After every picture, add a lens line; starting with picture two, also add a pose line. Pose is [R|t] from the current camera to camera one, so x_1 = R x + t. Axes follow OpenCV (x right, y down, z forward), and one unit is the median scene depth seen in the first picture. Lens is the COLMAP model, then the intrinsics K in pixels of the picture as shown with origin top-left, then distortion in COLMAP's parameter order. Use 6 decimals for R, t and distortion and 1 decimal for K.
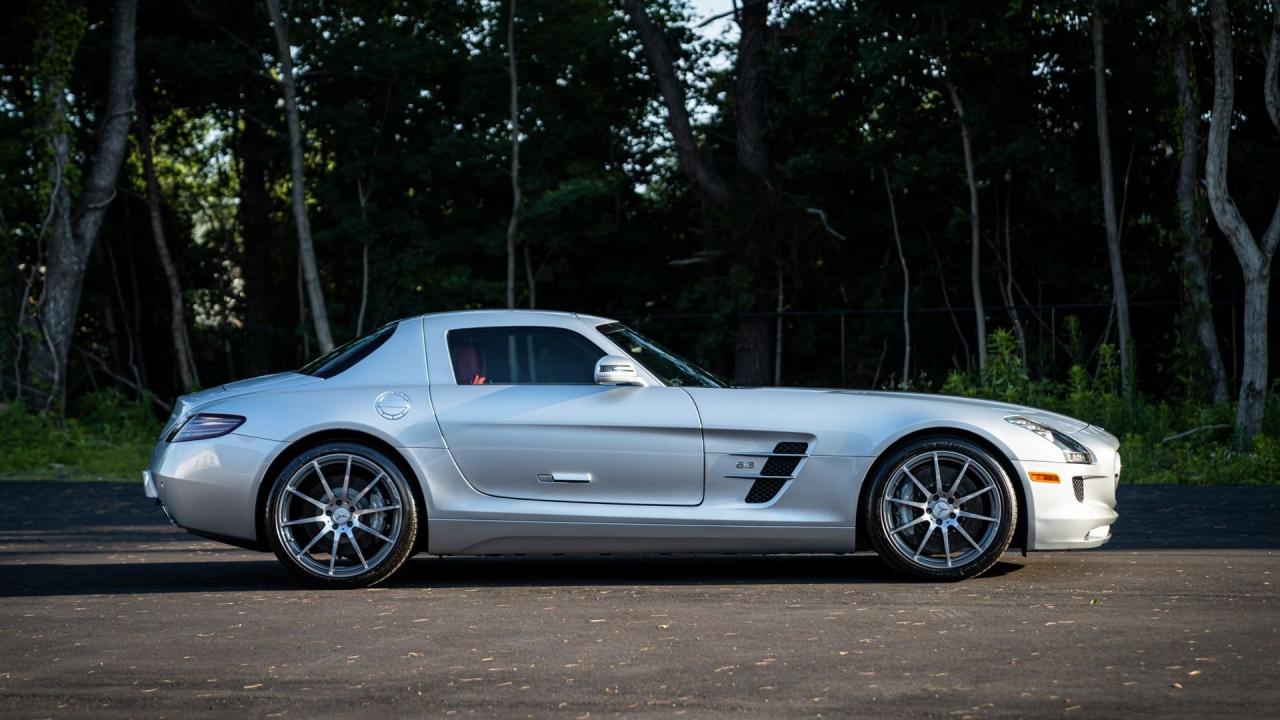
lens RADIAL K [[2699.6, 0, 636.0], [0, 2699.6, 344.8], [0, 0, 1]] dist [0.180159, 0.026688]
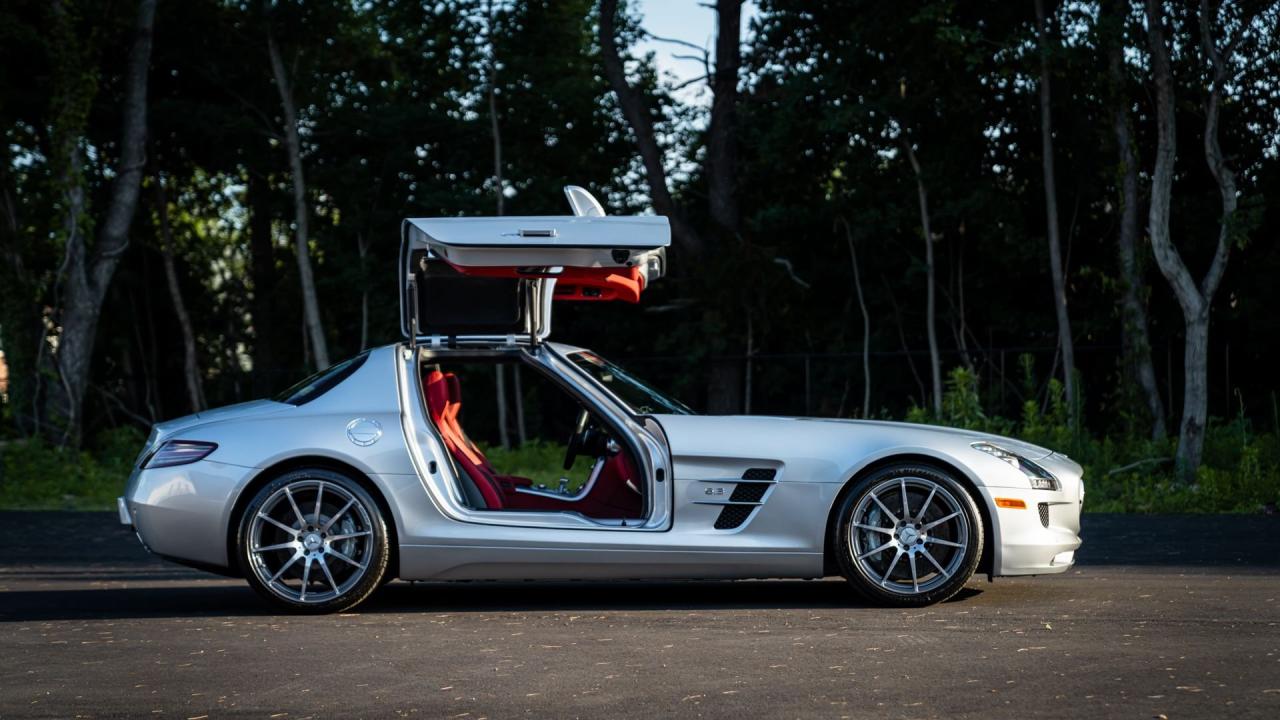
lens RADIAL K [[2440.2, 0, 636.7], [0, 2440.2, 392.0], [0, 0, 1]] dist [0.174932, 0.121465]
pose [[0.999976, 0.000234, 0.006983, 0.004878], [-0.000238, 1.000000, 0.000556, 0.006632], [-0.006983, -0.000558, 0.999975, 0.084712]]
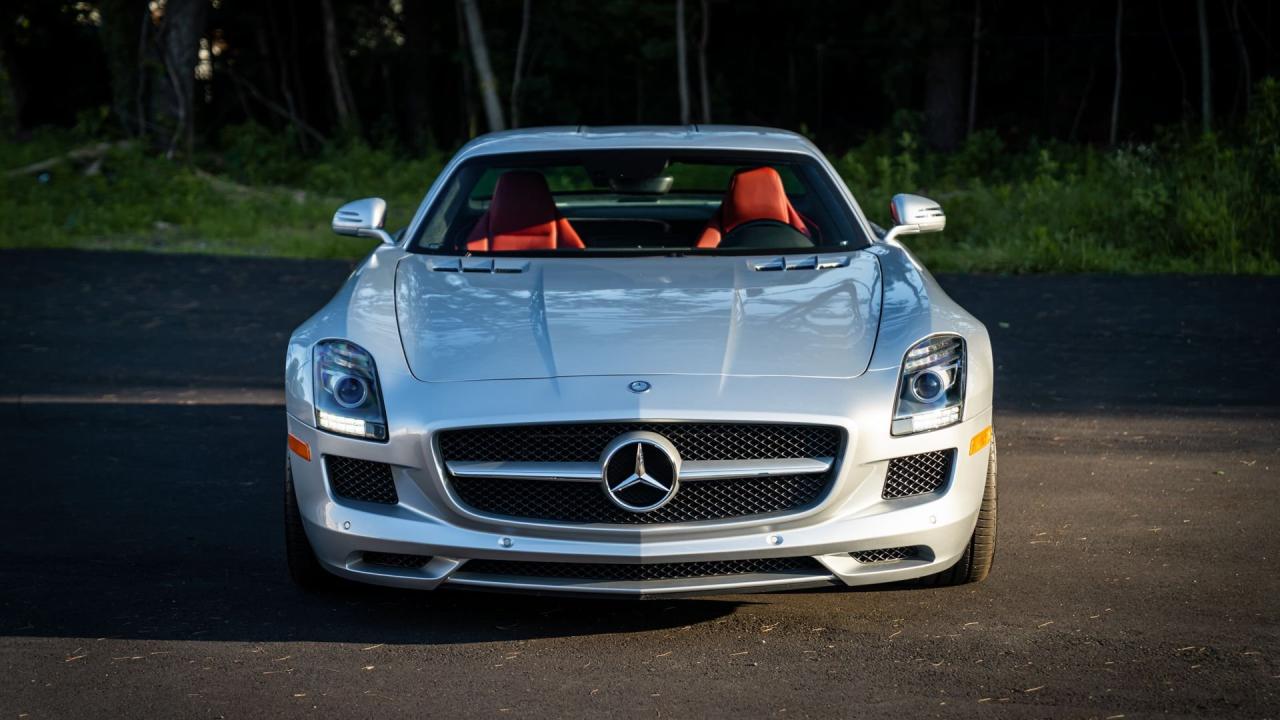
lens RADIAL K [[2516.7, 0, 641.4], [0, 2516.7, 381.7], [0, 0, 1]] dist [0.203852, 0.075055]
pose [[0.997667, 0.012167, -0.067177, -0.002618], [-0.003131, 0.991109, 0.133015, -0.033885], [0.068198, -0.132494, 0.988835, 0.417574]]
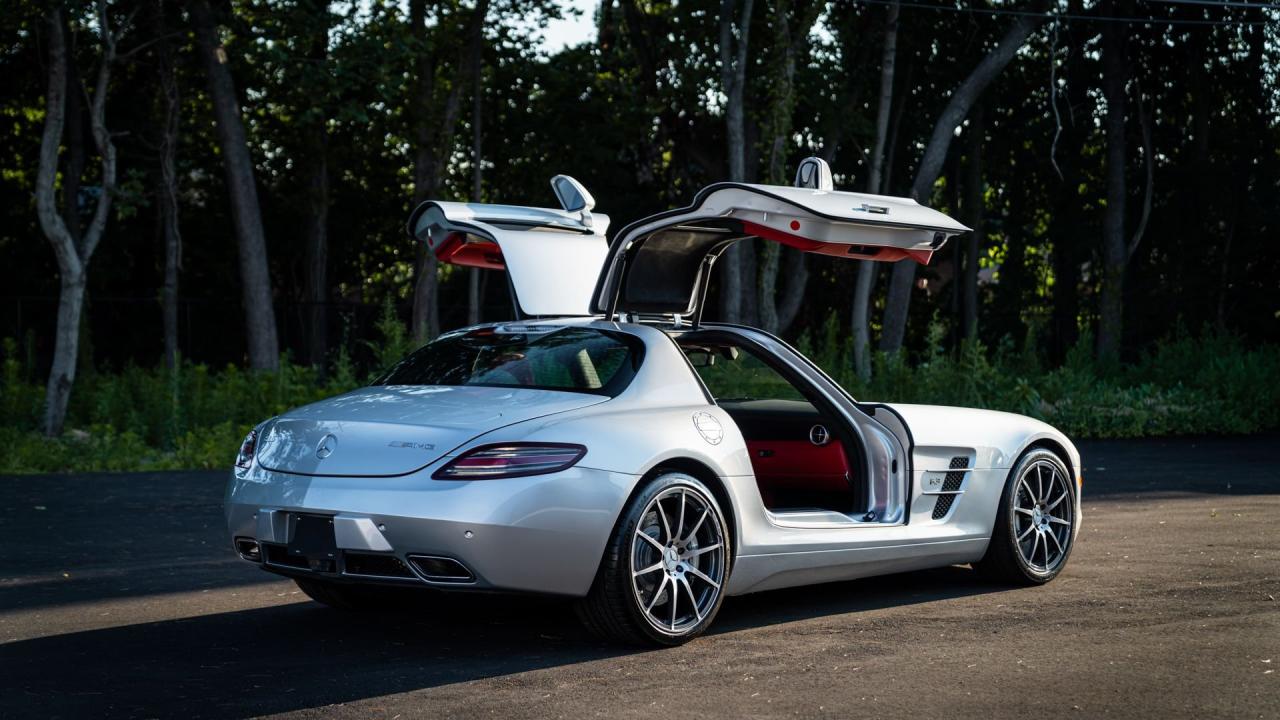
lens RADIAL K [[2036.7, 0, 641.4], [0, 2036.7, 387.8], [0, 0, 1]] dist [0.122204, 0.198275]
pose [[0.652801, -0.004290, 0.757517, -0.569196], [-0.016004, 0.999683, 0.019453, -0.002654], [-0.757360, -0.024822, 0.652526, 0.563978]]
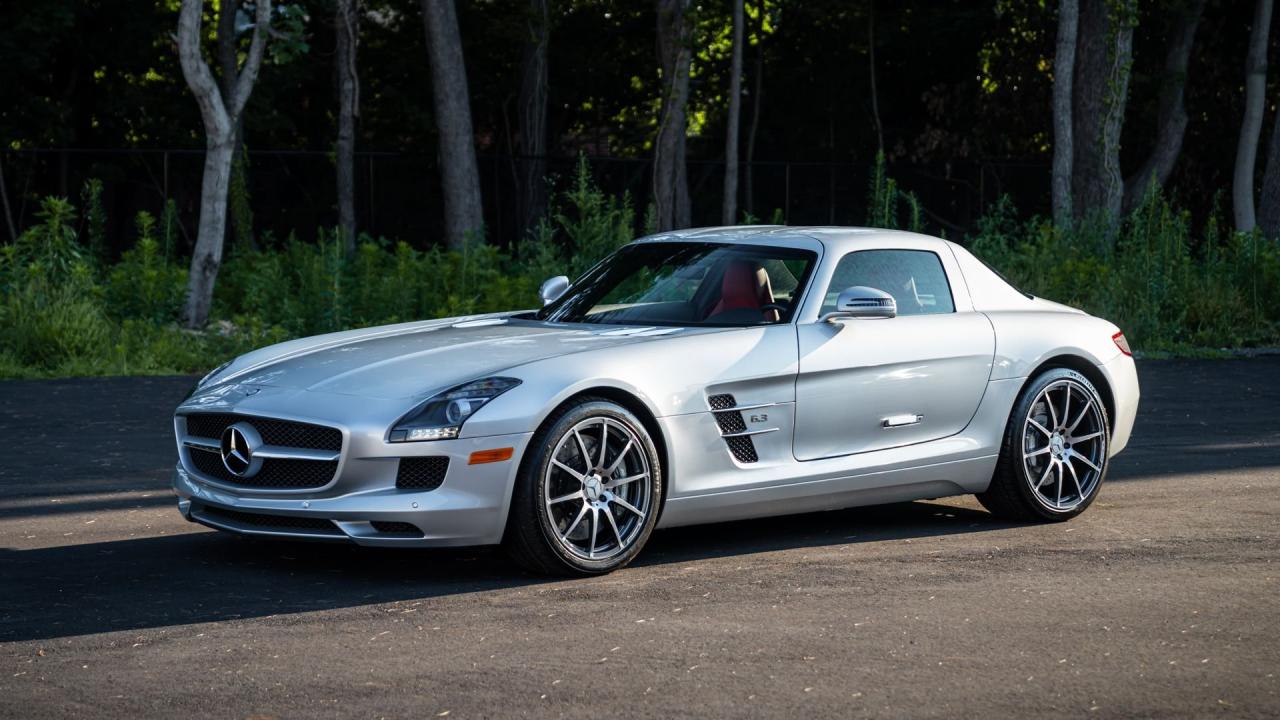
lens RADIAL K [[2870.6, 0, 640.0], [0, 2870.6, 360.0], [0, 0, 1]] dist [0.131458, 0.258315]
pose [[0.748835, -0.020978, 0.662424, -0.687603], [-0.023485, 0.998031, 0.058155, -0.023740], [-0.662340, -0.059106, 0.746868, 0.347574]]
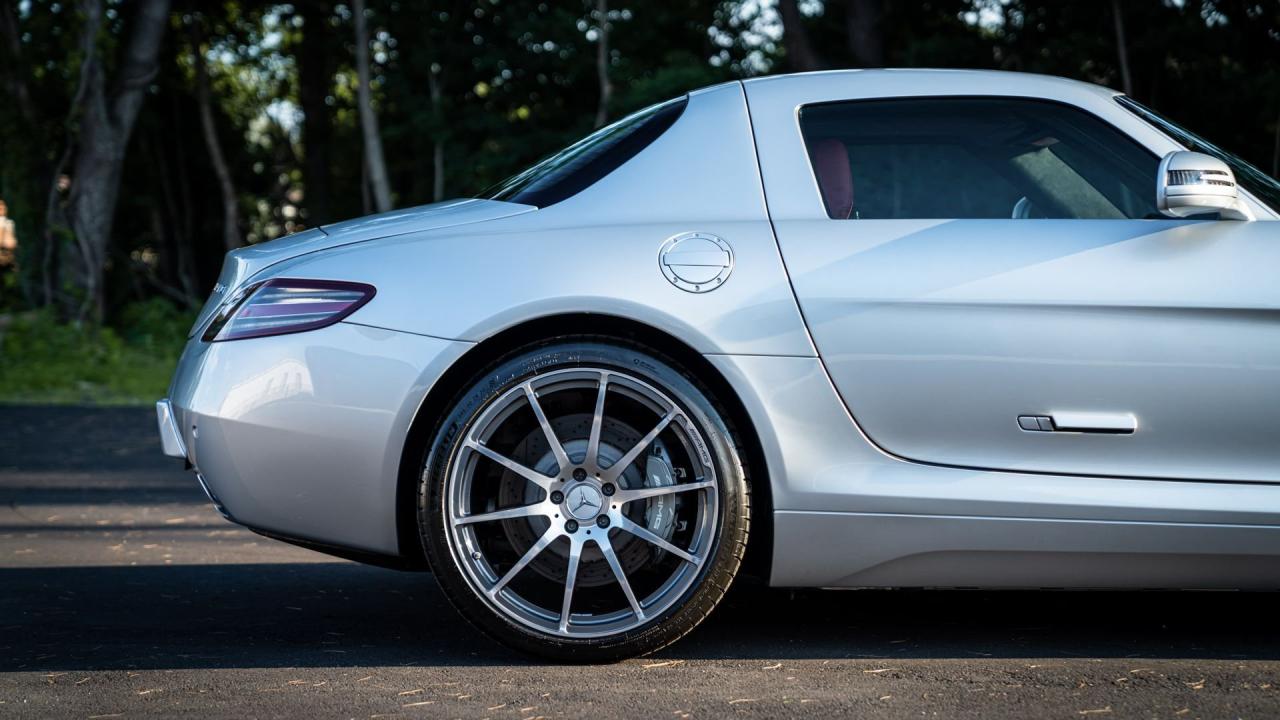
lens RADIAL K [[2466.7, 0, 631.7], [0, 2466.7, 376.7], [0, 0, 1]] dist [0.205585, 0.117111]
pose [[0.999966, 0.002311, -0.007916, -0.092882], [-0.001984, 0.999150, 0.041174, 0.023488], [0.008004, -0.041157, 0.999121, 0.556282]]
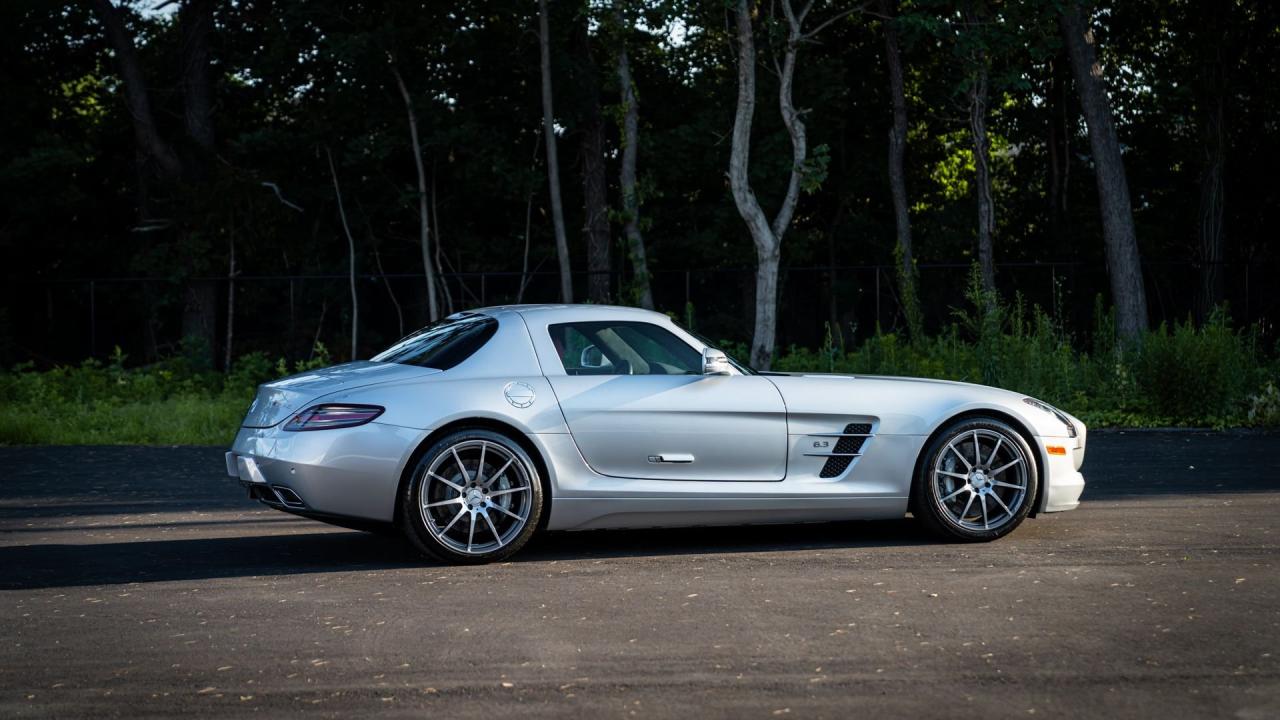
lens RADIAL K [[2412.7, 0, 640.5], [0, 2412.7, 402.8], [0, 0, 1]] dist [0.156119, 0.195710]
pose [[0.947792, -0.011362, 0.318685, -0.336458], [-0.002916, 0.999015, 0.044288, -0.016635], [-0.318874, -0.042905, 0.946825, 0.063232]]
